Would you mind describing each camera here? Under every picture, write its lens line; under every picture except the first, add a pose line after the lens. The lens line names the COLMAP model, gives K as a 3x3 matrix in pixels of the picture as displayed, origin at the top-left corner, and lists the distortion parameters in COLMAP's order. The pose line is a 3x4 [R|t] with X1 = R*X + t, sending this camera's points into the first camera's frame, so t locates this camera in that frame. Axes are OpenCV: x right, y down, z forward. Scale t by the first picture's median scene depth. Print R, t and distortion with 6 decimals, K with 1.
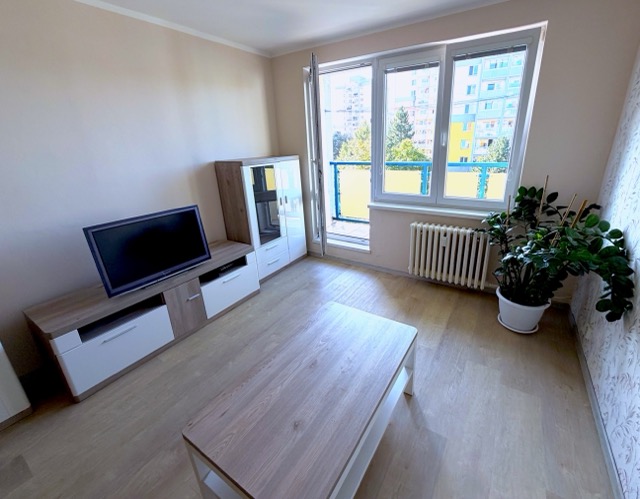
lens RADIAL K [[283.4, 0, 320.8], [0, 283.4, 251.4], [0, 0, 1]] dist [-0.004075, 0.000475]
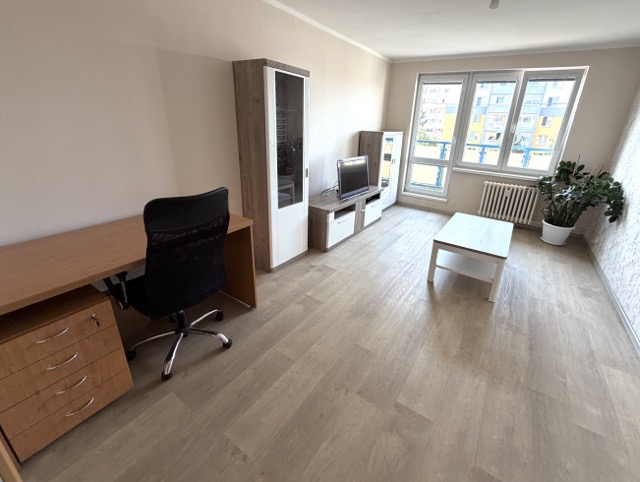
lens RADIAL K [[285.8, 0, 318.7], [0, 285.8, 235.6], [0, 0, 1]] dist [0.005009, -0.001545]
pose [[0.996869, 0.078409, 0.010246, -0.708431], [-0.078503, 0.996872, 0.009106, 0.310350], [-0.009500, -0.009882, 0.999906, -0.684272]]
